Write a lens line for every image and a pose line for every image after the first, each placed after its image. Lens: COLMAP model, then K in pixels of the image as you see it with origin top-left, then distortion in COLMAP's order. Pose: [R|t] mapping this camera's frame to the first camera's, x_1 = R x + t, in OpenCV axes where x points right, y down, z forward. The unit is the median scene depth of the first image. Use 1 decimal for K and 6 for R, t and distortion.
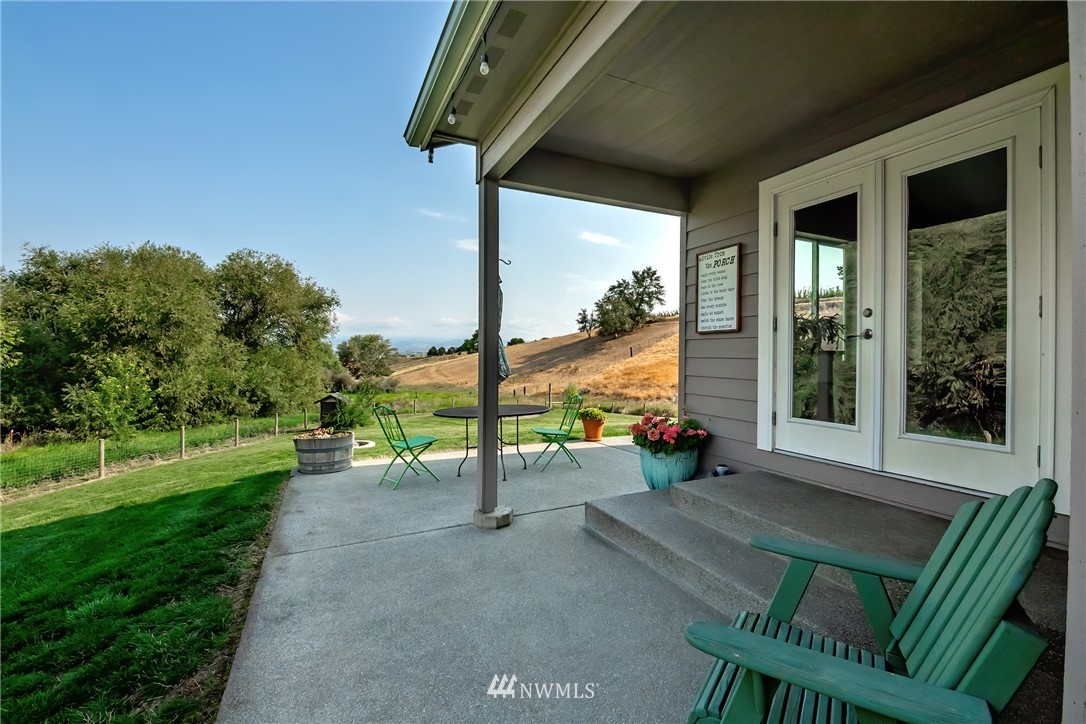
lens RADIAL K [[473.0, 0, 546.1], [0, 473.0, 356.6], [0, 0, 1]] dist [-0.006655, -0.001566]
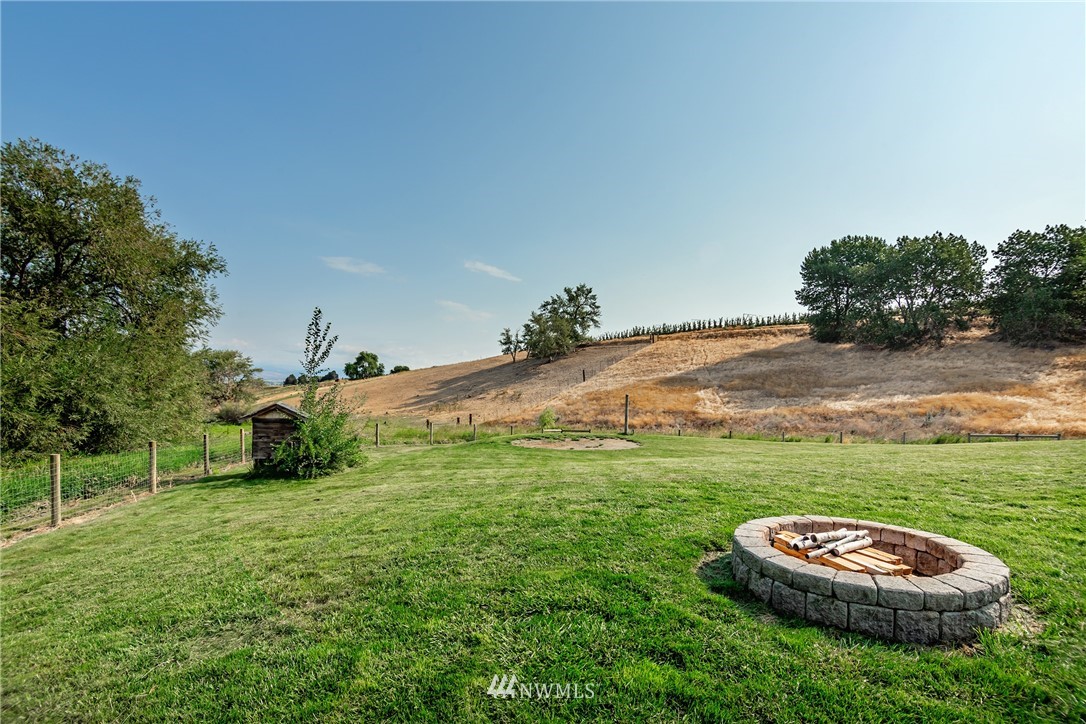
lens RADIAL K [[473.0, 0, 534.1], [0, 473.0, 421.4], [0, 0, 1]] dist [-0.006655, -0.001566]
pose [[0.965266, 0.003849, 0.261241, -0.106293], [-0.019229, 0.998226, 0.056341, 0.021722], [-0.260561, -0.059408, 0.963628, 0.150400]]
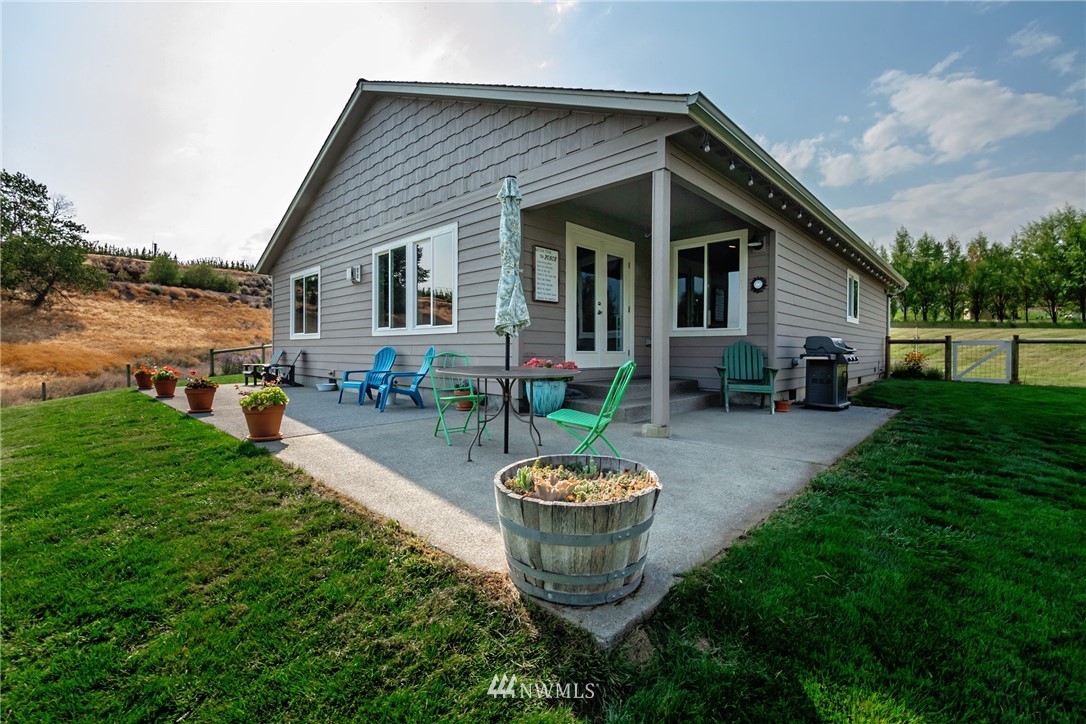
lens RADIAL K [[473.0, 0, 542.2], [0, 473.0, 357.9], [0, 0, 1]] dist [-0.006655, -0.001566]
pose [[-0.364440, -0.015297, 0.931101, -0.973027], [0.002419, 0.999846, 0.017373, 0.094320], [-0.931224, 0.008584, -0.364347, 1.433258]]
